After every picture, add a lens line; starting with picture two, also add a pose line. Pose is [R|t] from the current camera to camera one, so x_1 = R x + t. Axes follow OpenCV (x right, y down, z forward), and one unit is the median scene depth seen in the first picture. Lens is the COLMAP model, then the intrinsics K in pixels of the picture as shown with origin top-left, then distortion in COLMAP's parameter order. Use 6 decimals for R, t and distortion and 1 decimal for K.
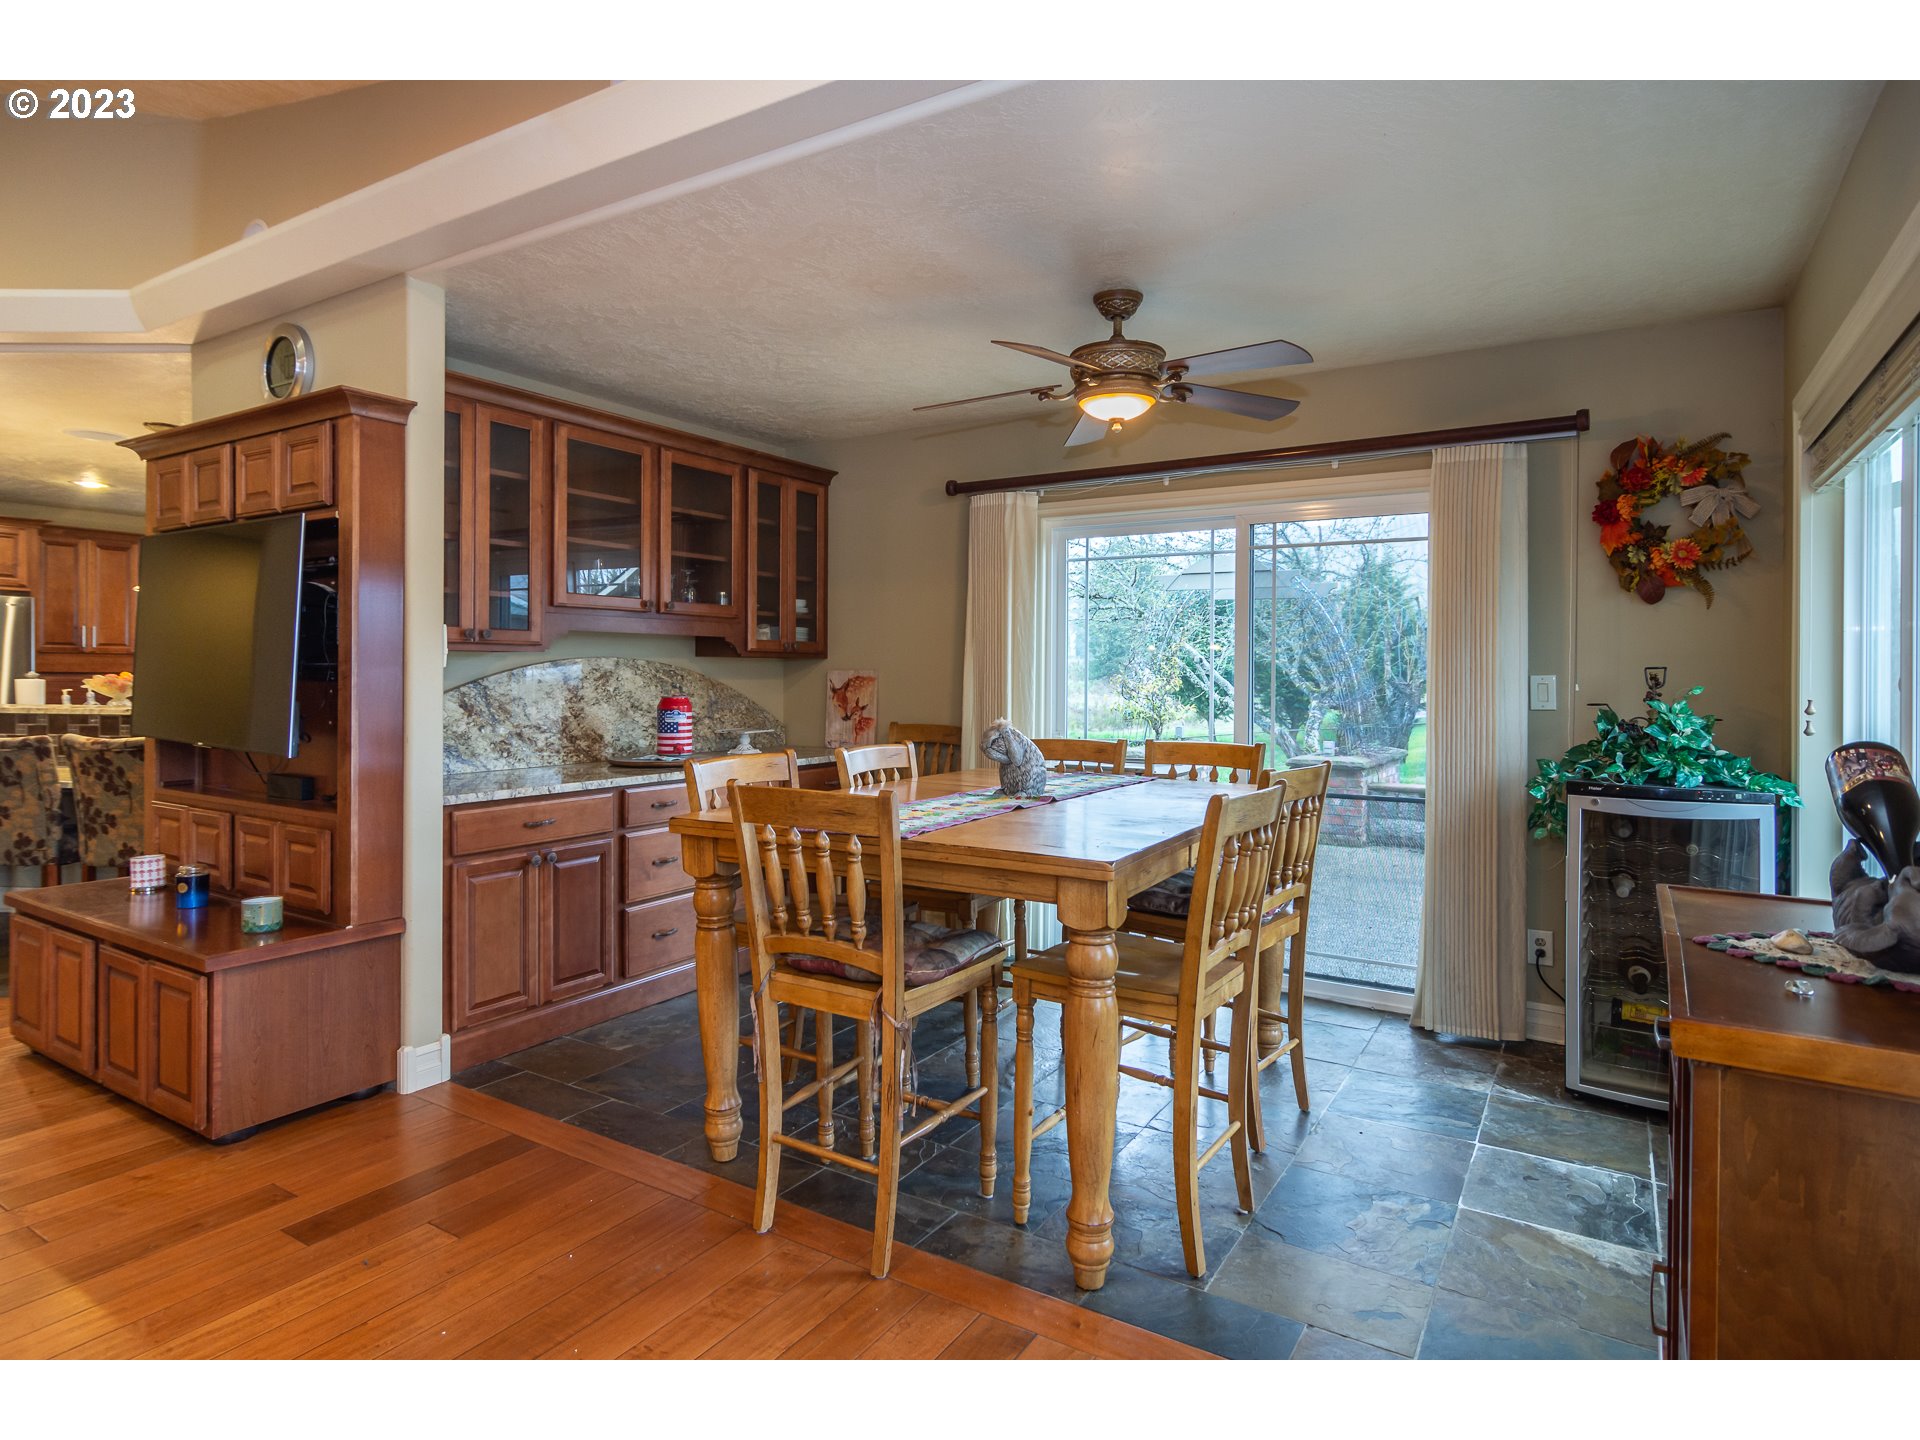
lens RADIAL K [[1046.7, 0, 916.2], [0, 1046.7, 642.2], [0, 0, 1]] dist [0.002069, -0.000275]
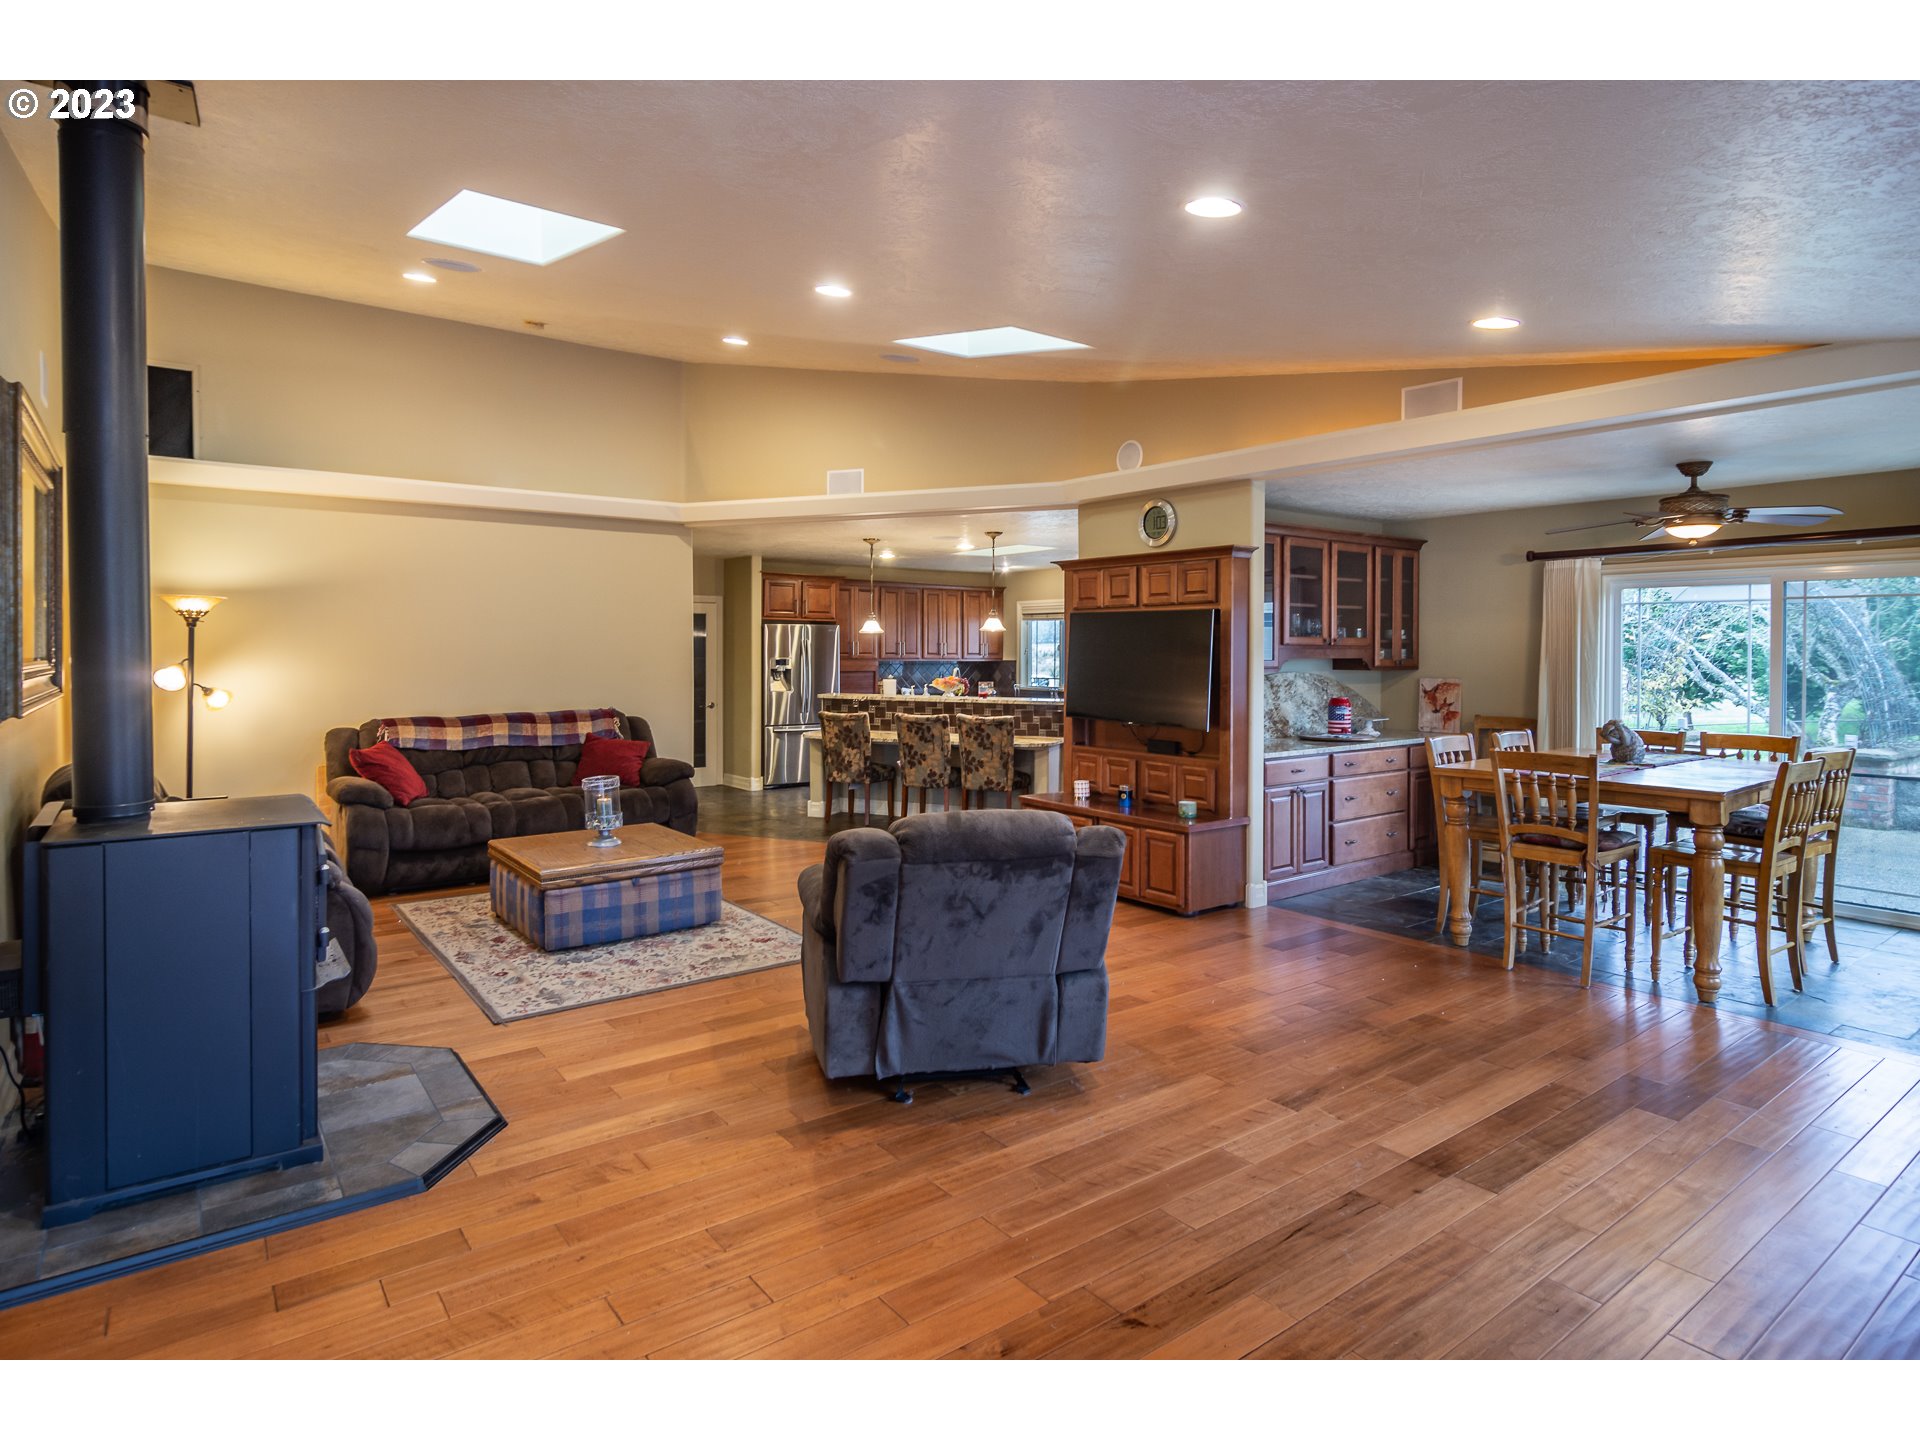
lens RADIAL K [[1046.7, 0, 916.2], [0, 1046.7, 642.2], [0, 0, 1]] dist [0.002069, -0.000275]
pose [[0.939044, -0.006247, -0.343739, -0.277329], [0.013345, 0.999744, 0.018288, -0.067399], [0.343537, -0.021761, 0.938887, -0.687930]]
